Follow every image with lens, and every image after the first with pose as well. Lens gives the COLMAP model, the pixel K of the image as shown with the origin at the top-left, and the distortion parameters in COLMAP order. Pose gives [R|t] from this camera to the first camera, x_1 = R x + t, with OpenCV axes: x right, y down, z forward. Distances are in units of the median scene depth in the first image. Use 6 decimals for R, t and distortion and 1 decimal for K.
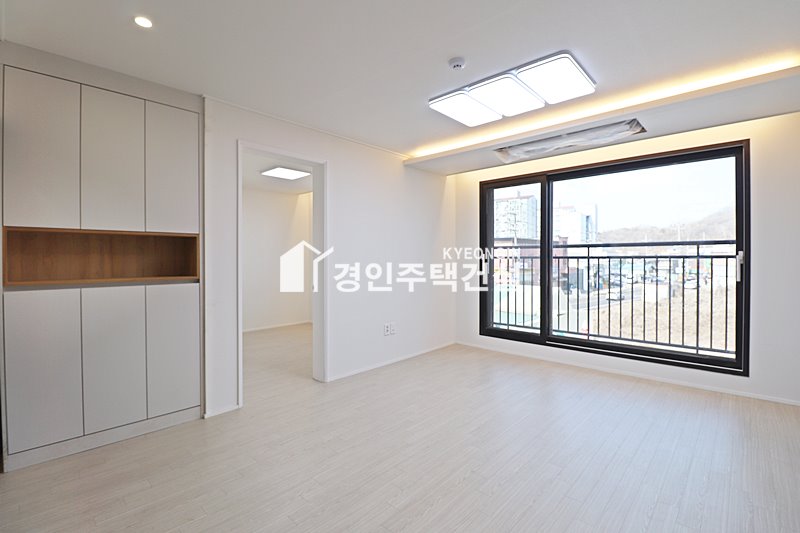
lens RADIAL K [[368.8, 0, 404.7], [0, 368.8, 259.0], [0, 0, 1]] dist [-0.017487, -0.003768]
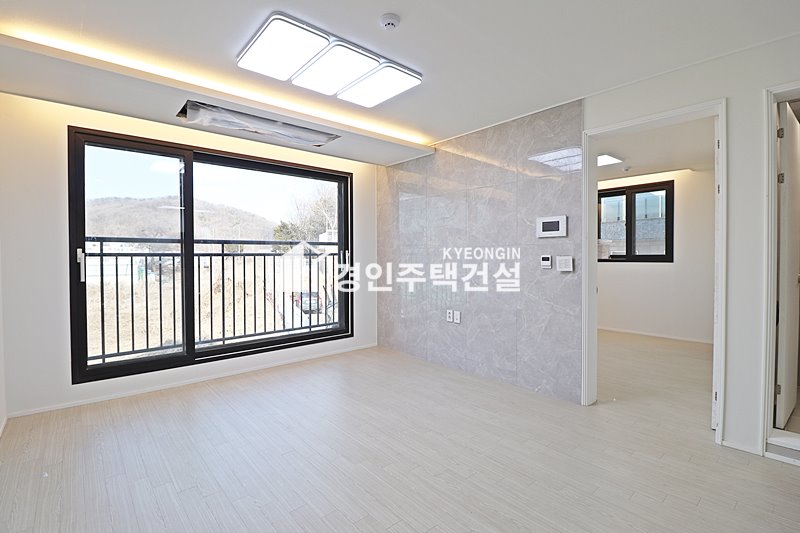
lens RADIAL K [[368.8, 0, 401.2], [0, 368.8, 265.0], [0, 0, 1]] dist [-0.017487, -0.003768]
pose [[0.106680, -0.024772, 0.993985, -0.360568], [0.002742, 0.999693, 0.024620, 0.000098], [-0.994290, 0.000099, 0.106715, 0.460756]]
